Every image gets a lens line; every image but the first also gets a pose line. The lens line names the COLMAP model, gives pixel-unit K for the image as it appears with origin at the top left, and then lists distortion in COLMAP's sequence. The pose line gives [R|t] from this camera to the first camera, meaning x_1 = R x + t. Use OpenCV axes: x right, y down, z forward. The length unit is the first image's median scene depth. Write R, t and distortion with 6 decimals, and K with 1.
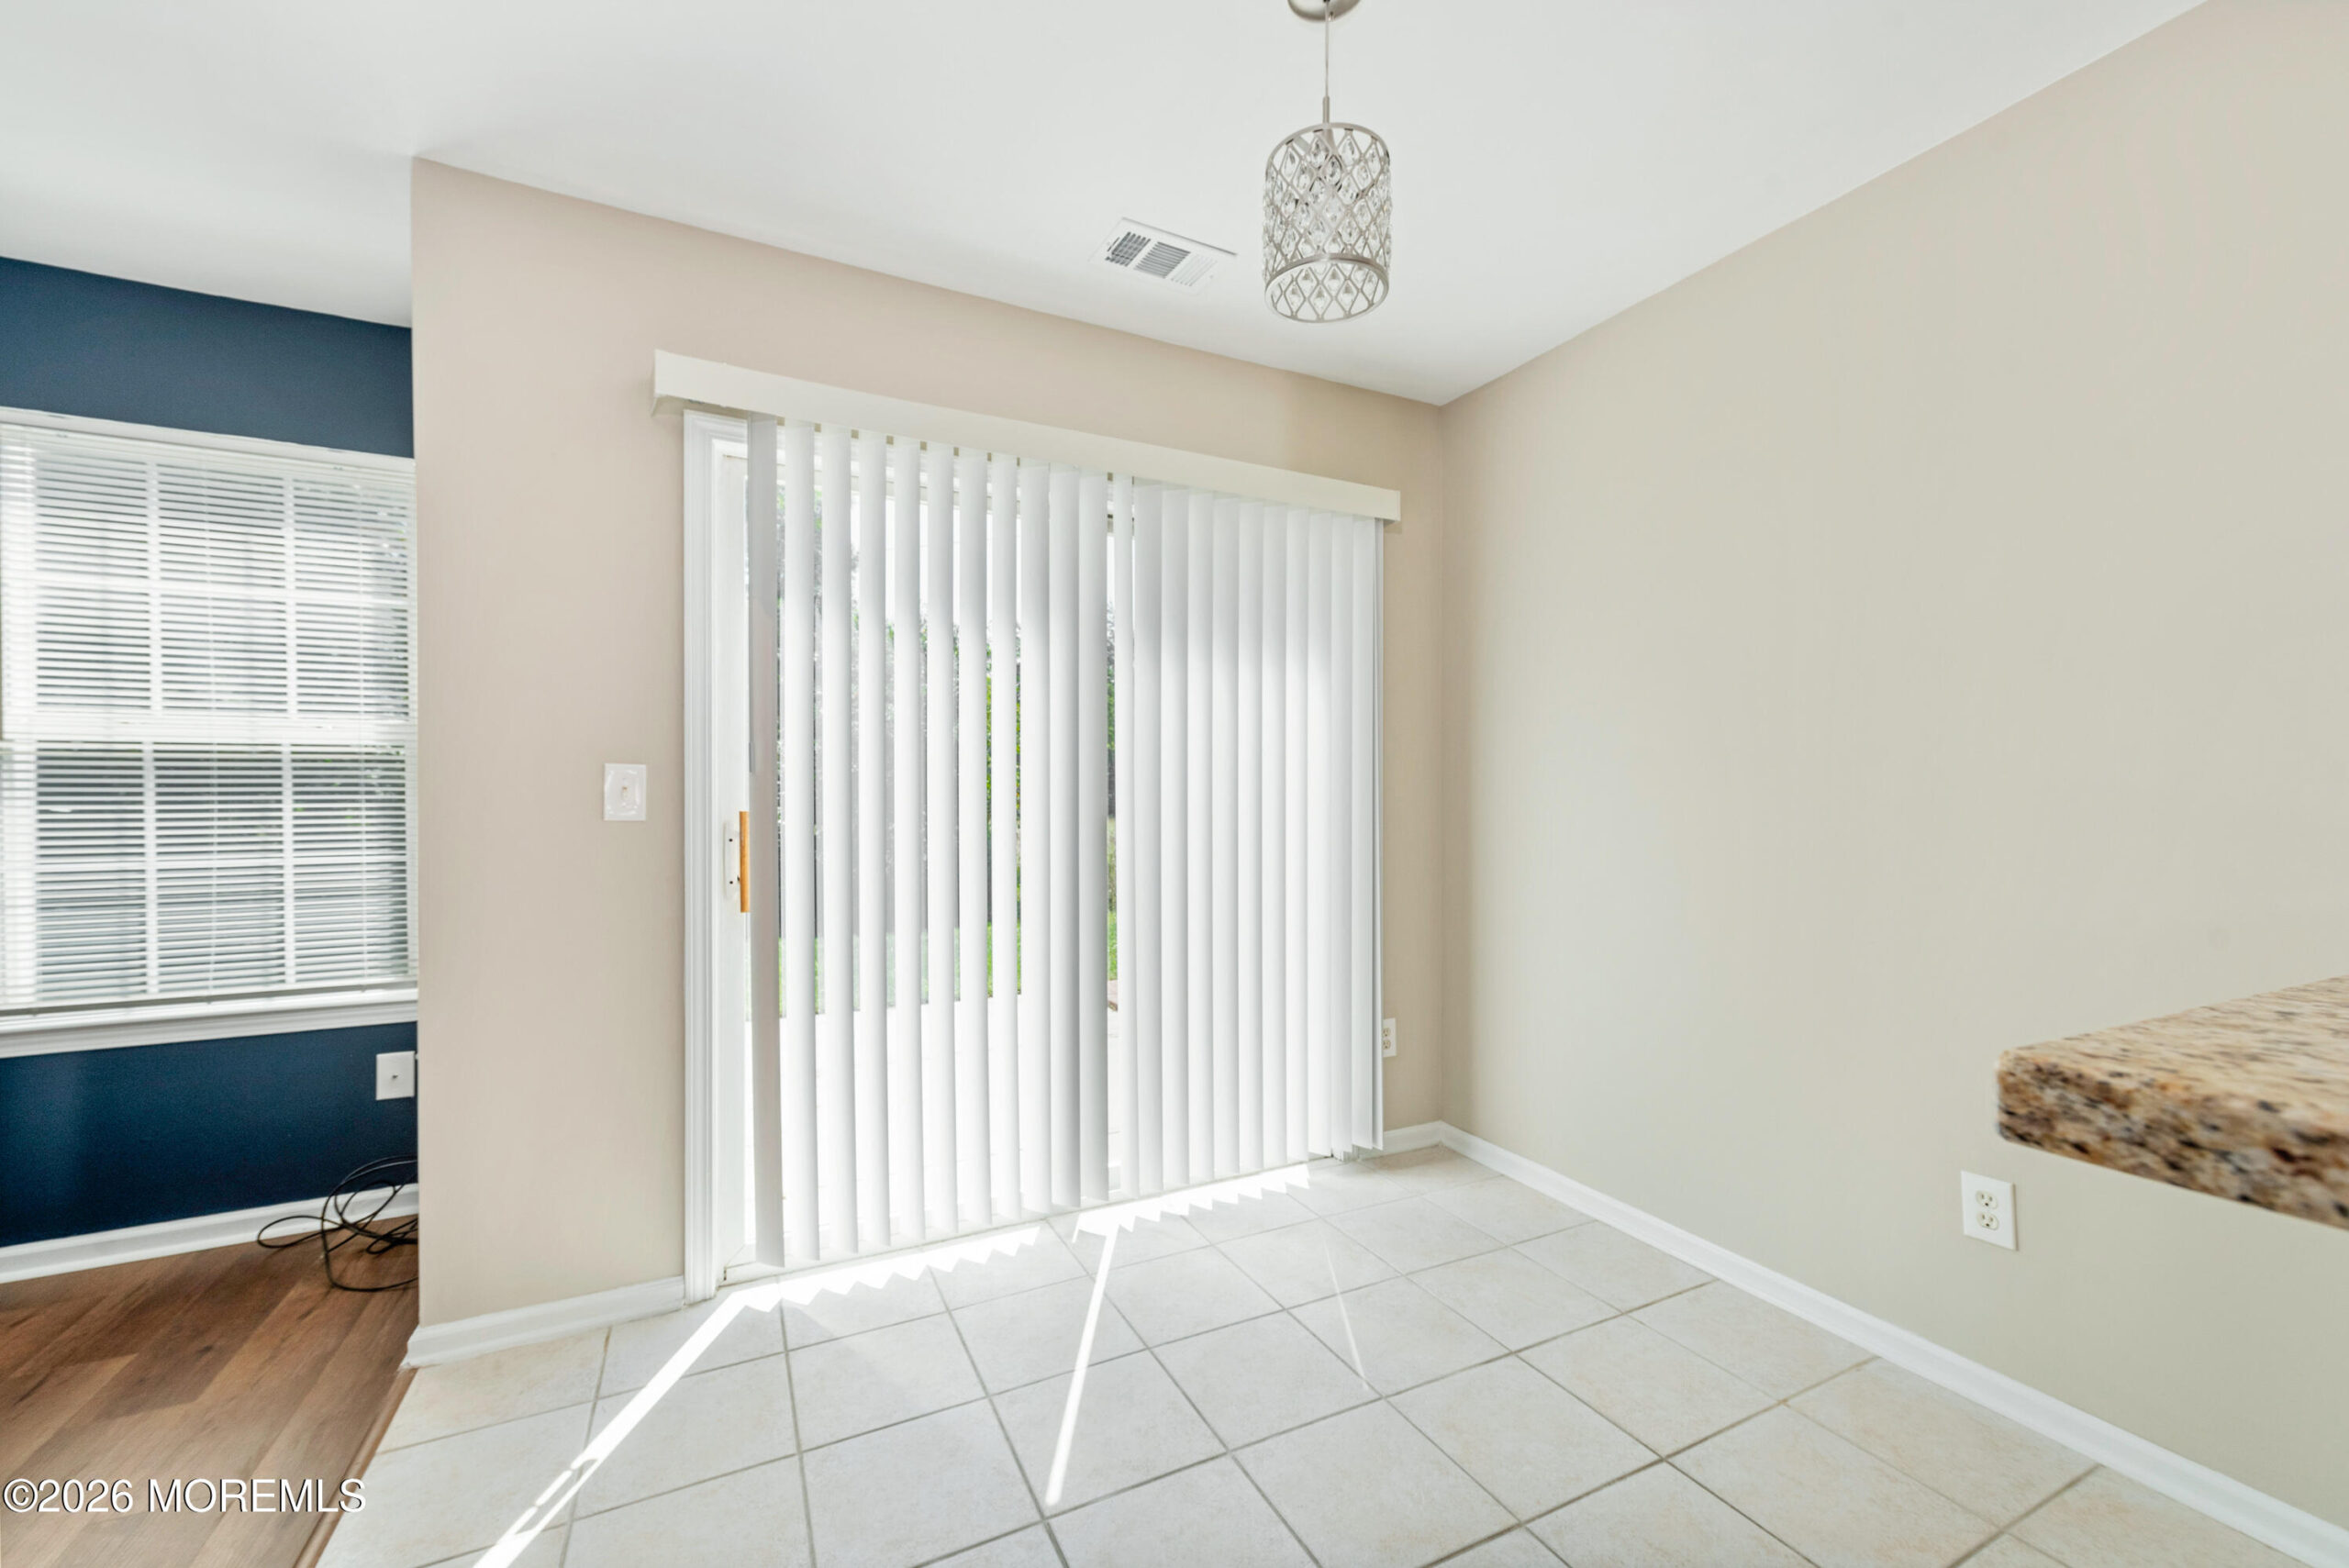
lens RADIAL K [[932.4, 0, 1179.9], [0, 932.4, 789.7], [0, 0, 1]] dist [0.011963, -0.003485]
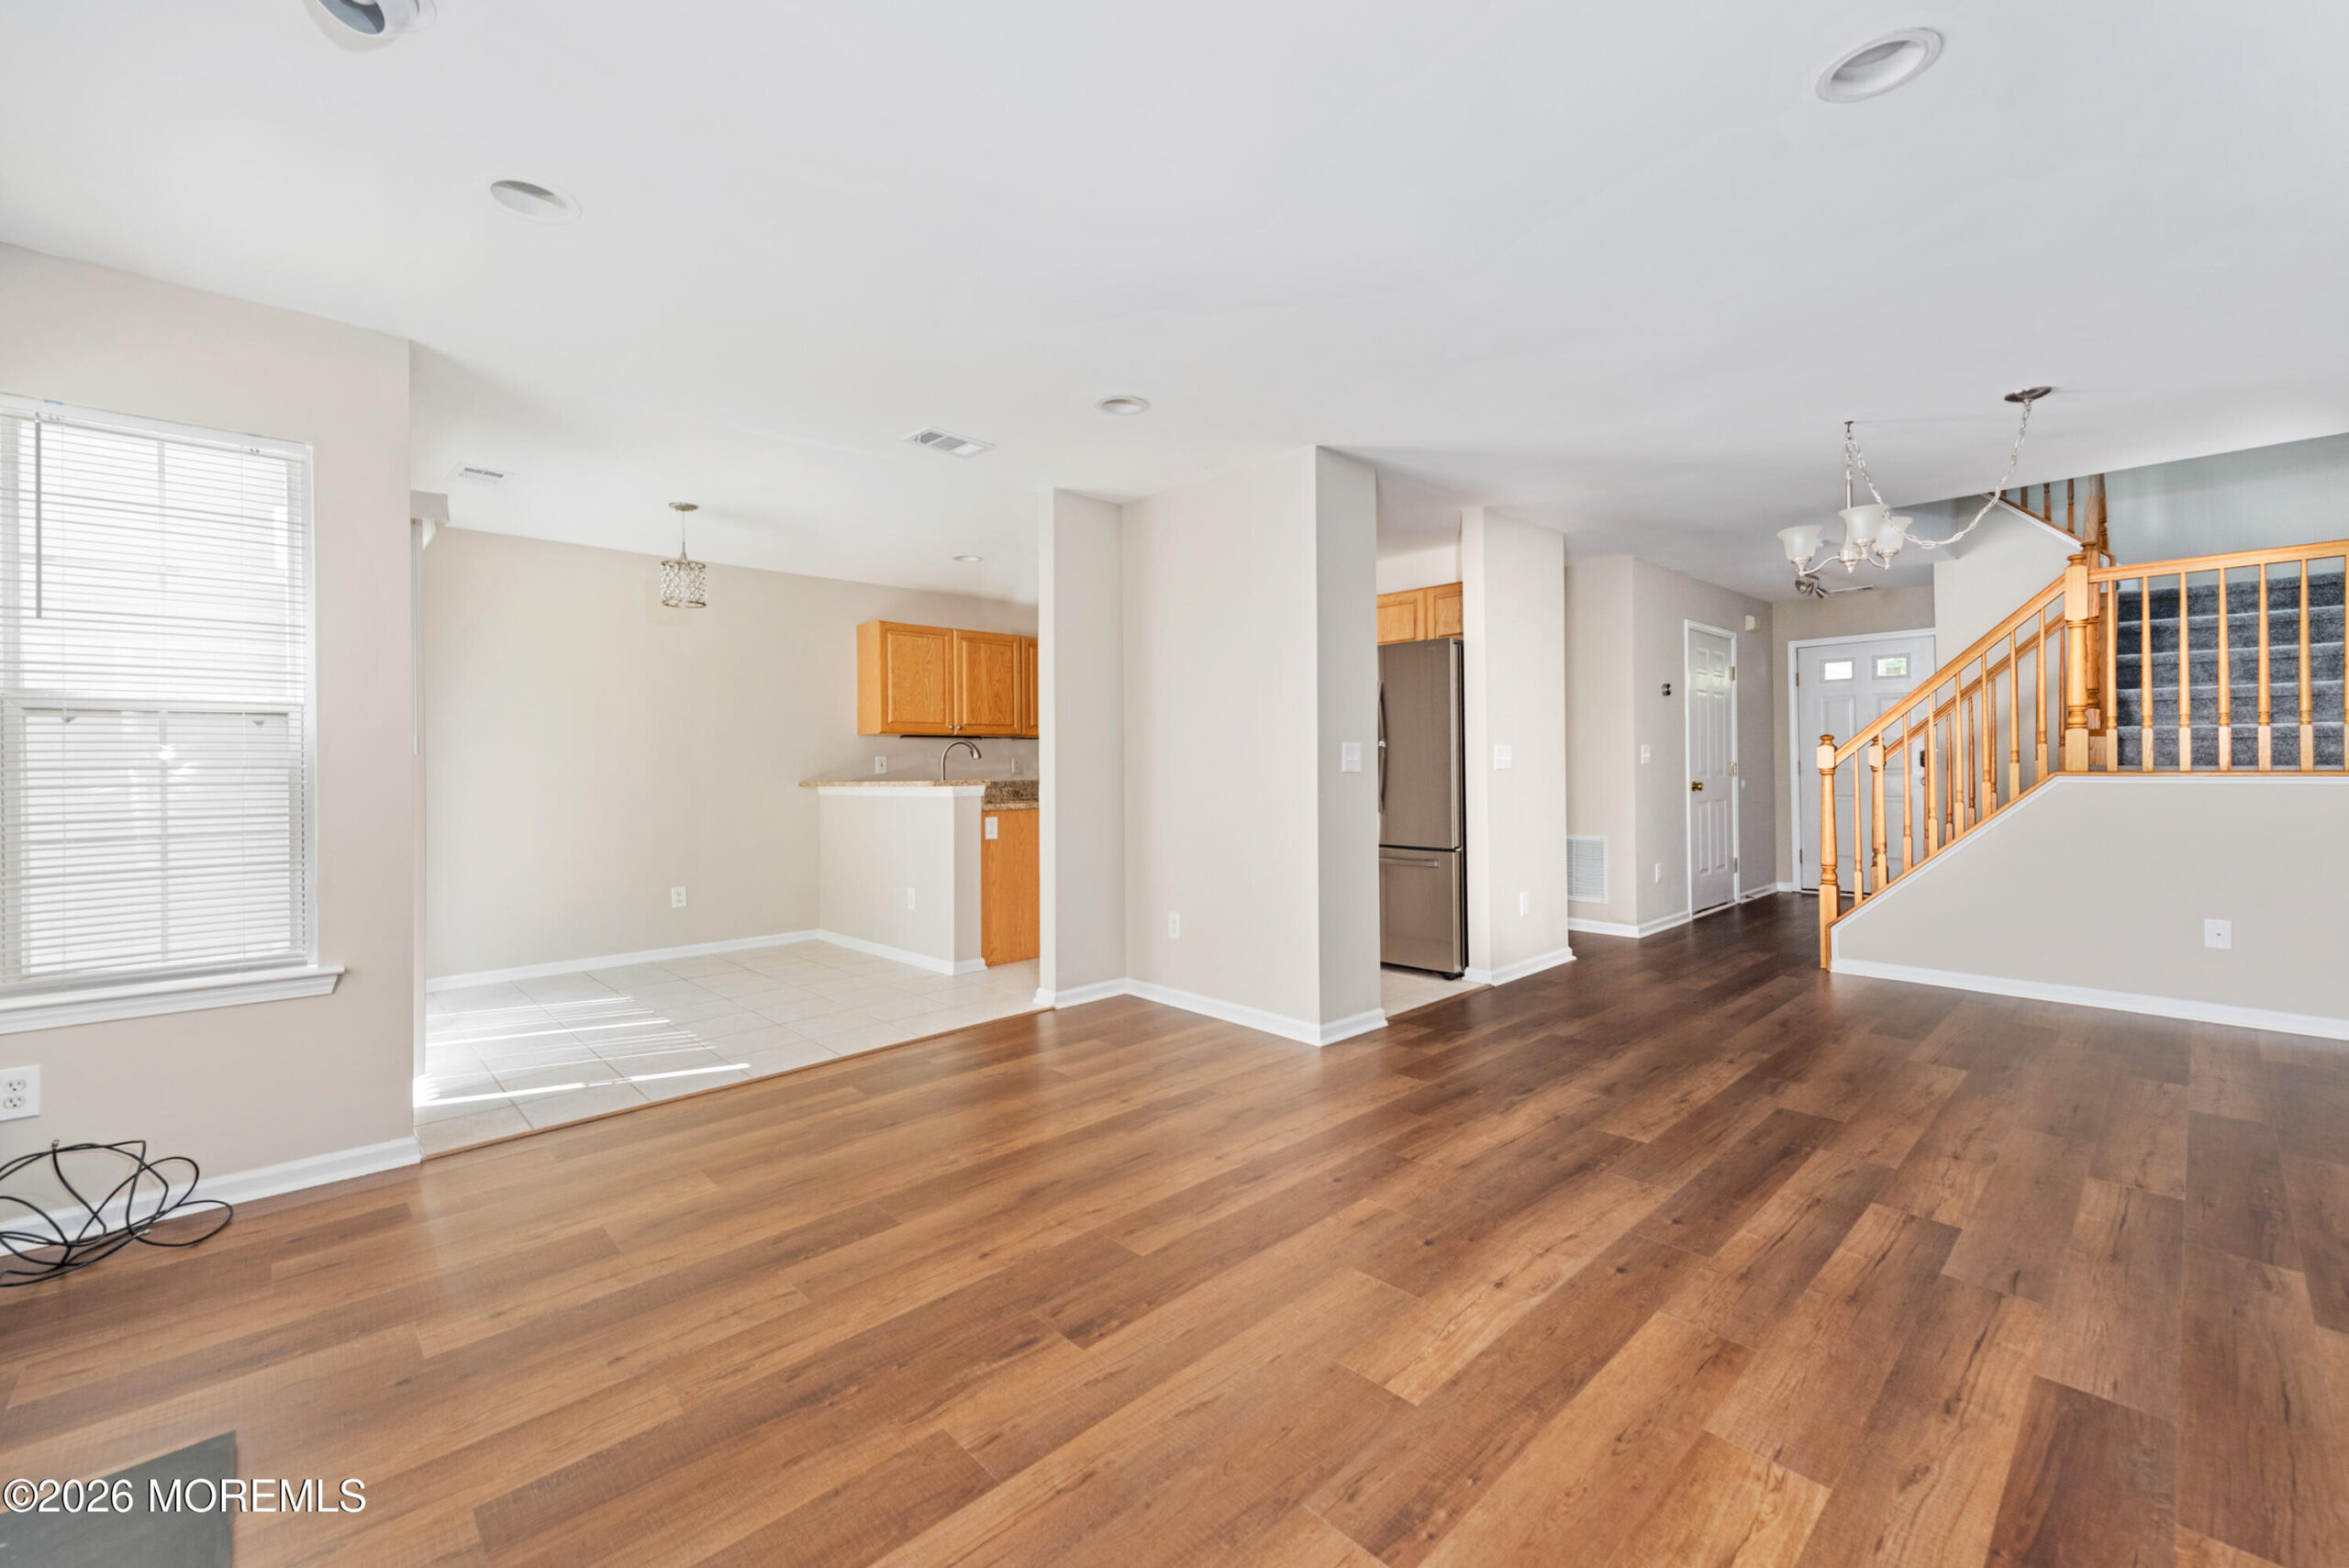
lens RADIAL K [[932.4, 0, 1182.3], [0, 932.4, 785.3], [0, 0, 1]] dist [0.011963, -0.003485]
pose [[-0.295293, -0.020972, 0.955176, -2.035125], [0.008630, 0.999660, 0.024617, 0.002637], [-0.955368, 0.015513, -0.295012, 0.226397]]
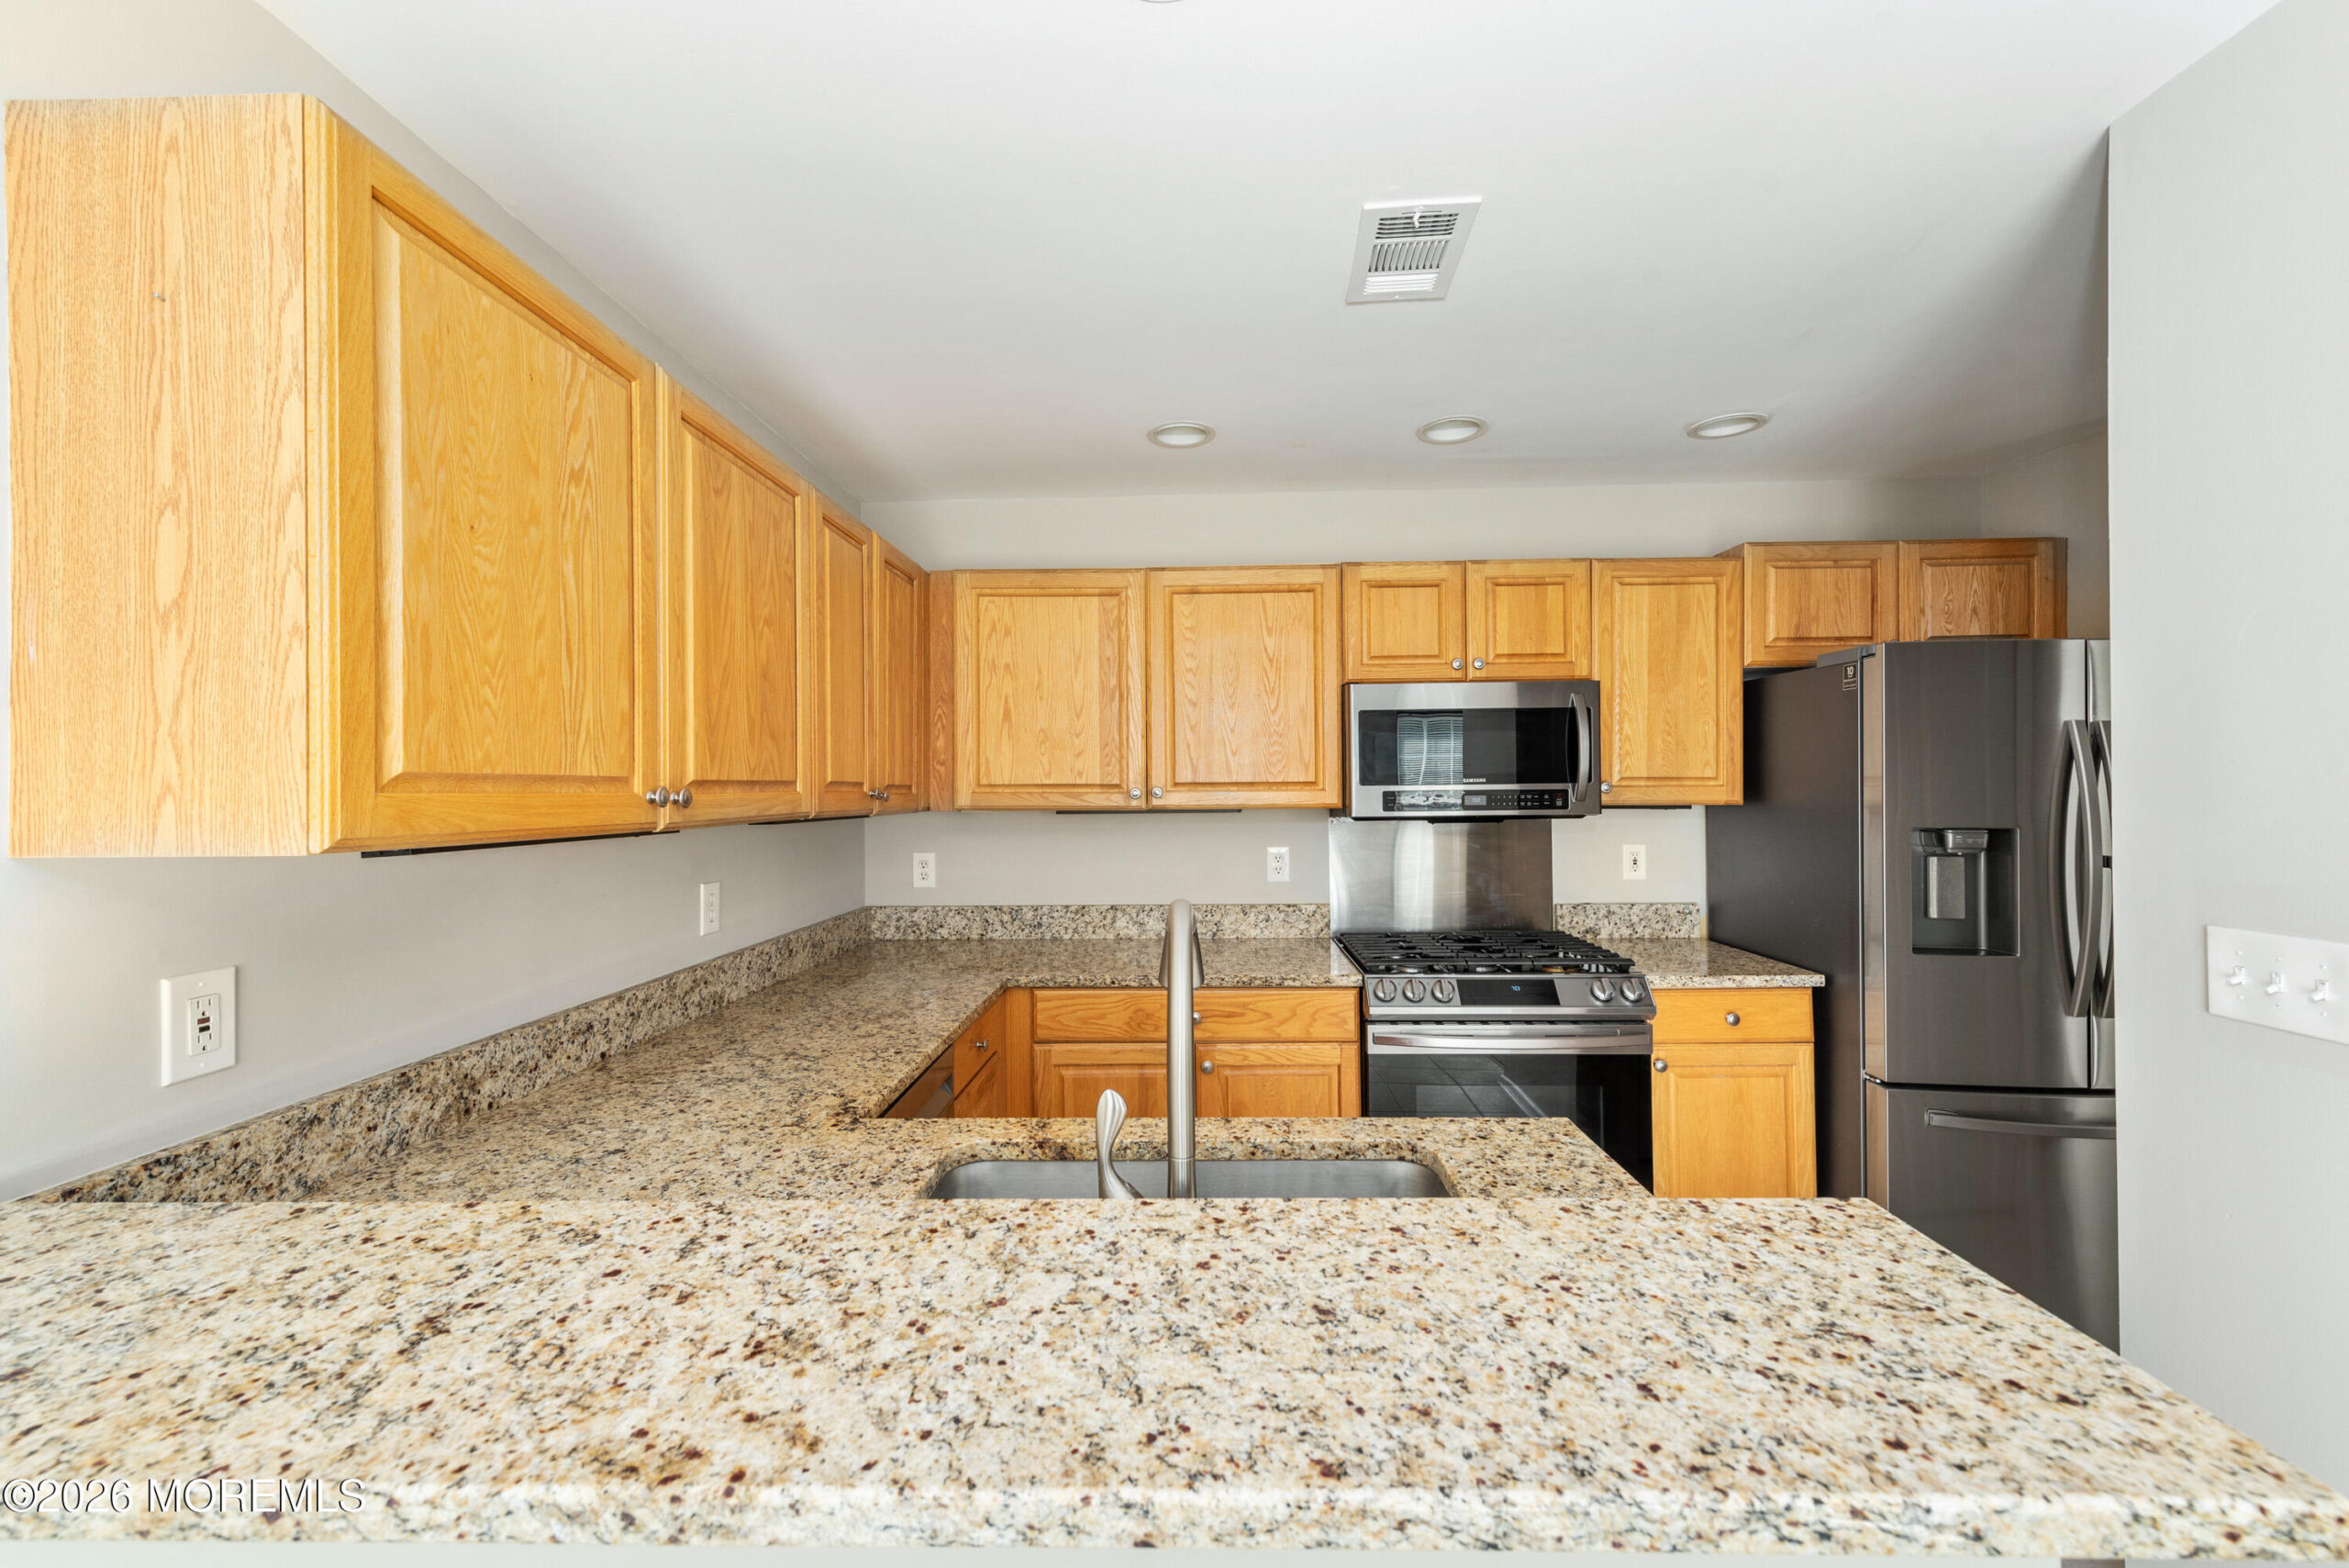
lens RADIAL K [[932.4, 0, 1187.4], [0, 932.4, 783.1], [0, 0, 1]] dist [0.011963, -0.003485]
pose [[-0.887153, 0.006140, 0.461434, 0.227829], [0.004369, 0.999978, -0.004905, -0.113596], [-0.461454, -0.002335, -0.887161, 0.441930]]
